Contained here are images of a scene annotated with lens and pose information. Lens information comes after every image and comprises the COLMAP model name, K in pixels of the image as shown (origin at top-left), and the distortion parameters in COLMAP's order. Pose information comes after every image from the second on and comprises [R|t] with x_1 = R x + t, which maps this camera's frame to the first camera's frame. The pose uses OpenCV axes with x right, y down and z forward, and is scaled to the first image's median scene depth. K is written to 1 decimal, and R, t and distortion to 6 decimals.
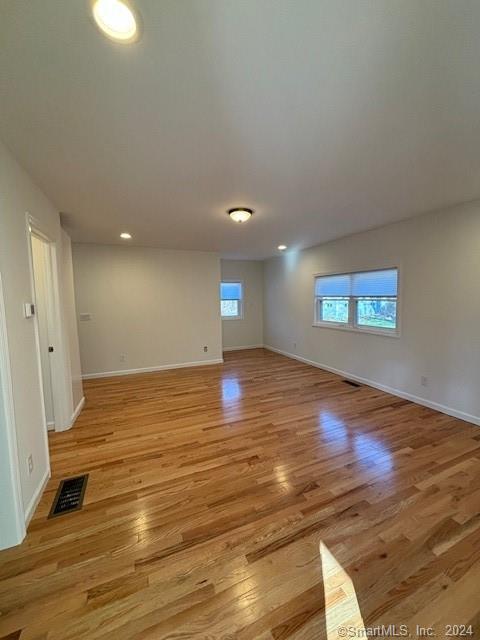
lens RADIAL K [[255.6, 0, 239.9], [0, 255.6, 318.2], [0, 0, 1]] dist [0.002888, -0.000213]
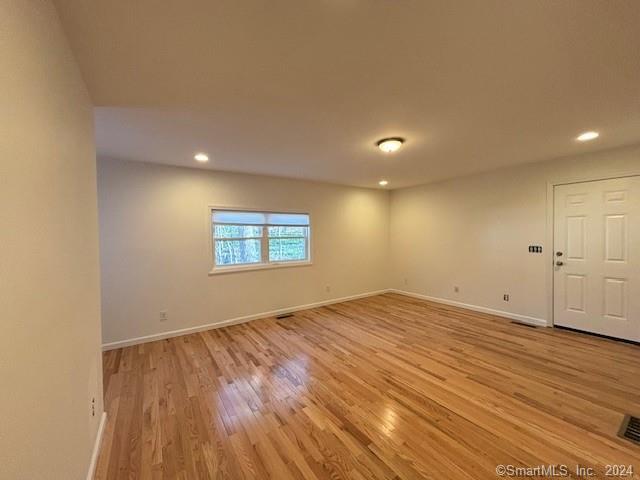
lens RADIAL K [[255.6, 0, 316.8], [0, 255.6, 240.2], [0, 0, 1]] dist [0.002888, -0.000213]
pose [[-0.172751, -0.009233, 0.984922, -0.736900], [0.096473, 0.994989, 0.026249, -0.087646], [-0.980230, 0.099553, -0.170994, 1.209257]]
